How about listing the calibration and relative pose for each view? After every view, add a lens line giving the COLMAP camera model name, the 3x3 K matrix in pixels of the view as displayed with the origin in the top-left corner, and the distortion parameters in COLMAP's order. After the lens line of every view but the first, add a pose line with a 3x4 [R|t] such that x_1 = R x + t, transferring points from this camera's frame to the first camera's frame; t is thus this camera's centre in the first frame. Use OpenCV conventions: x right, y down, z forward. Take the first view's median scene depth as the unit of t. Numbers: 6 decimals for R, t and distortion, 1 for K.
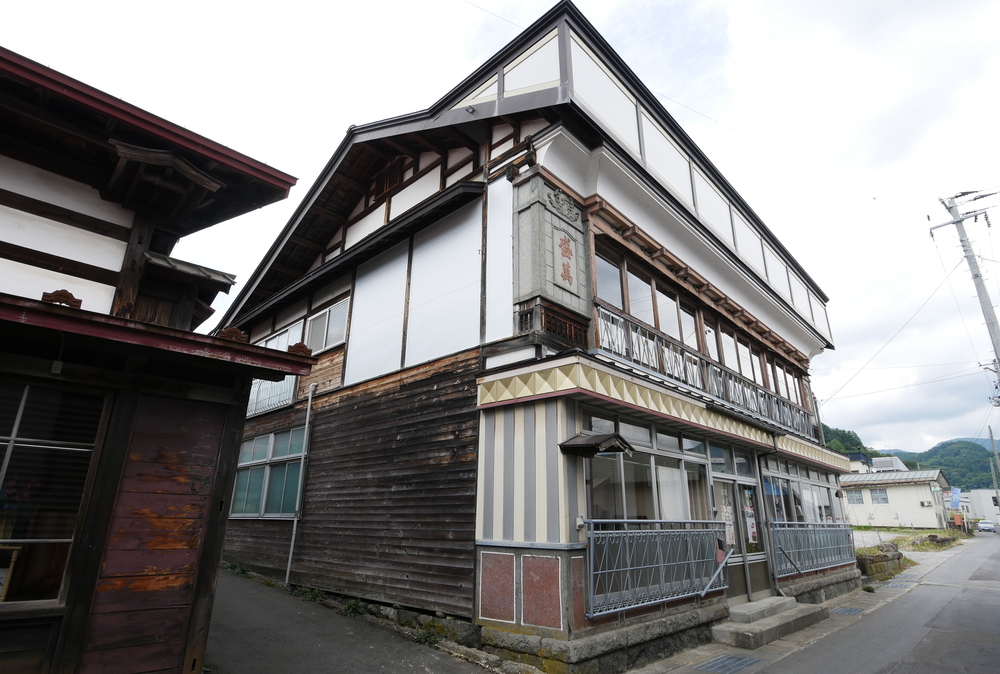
lens RADIAL K [[527.2, 0, 499.7], [0, 527.2, 339.1], [0, 0, 1]] dist [-0.020422, -0.001709]
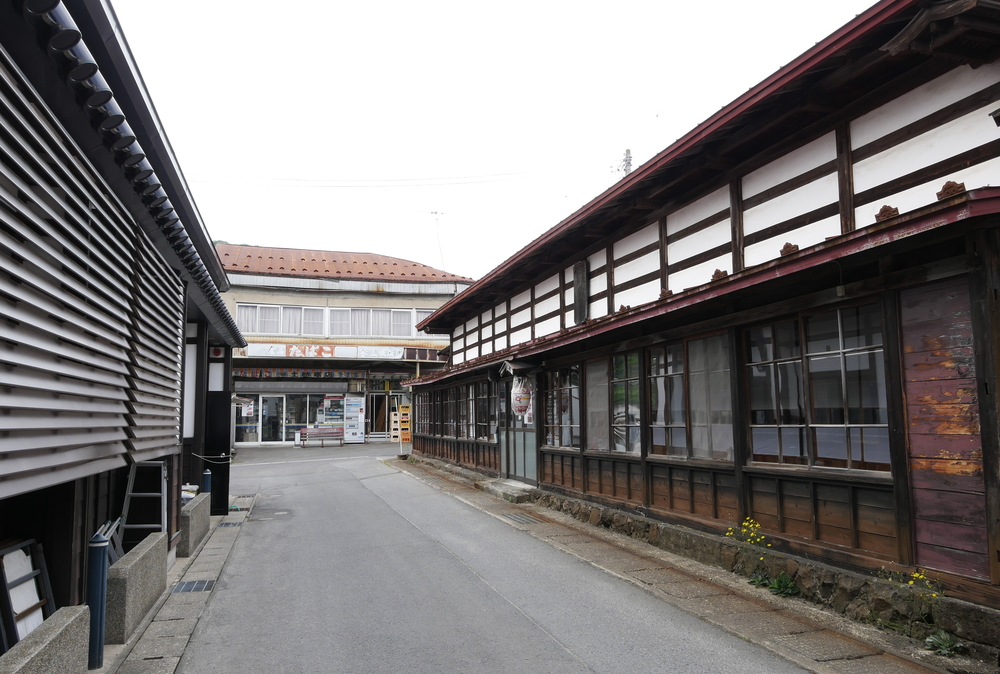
lens RADIAL K [[712.7, 0, 499.4], [0, 712.7, 339.1], [0, 0, 1]] dist [-0.003095, -0.000696]
pose [[-0.444138, -0.103938, -0.889909, 0.925650], [0.301496, 0.917985, -0.257689, 0.327055], [0.843707, -0.382754, -0.376375, 0.853696]]
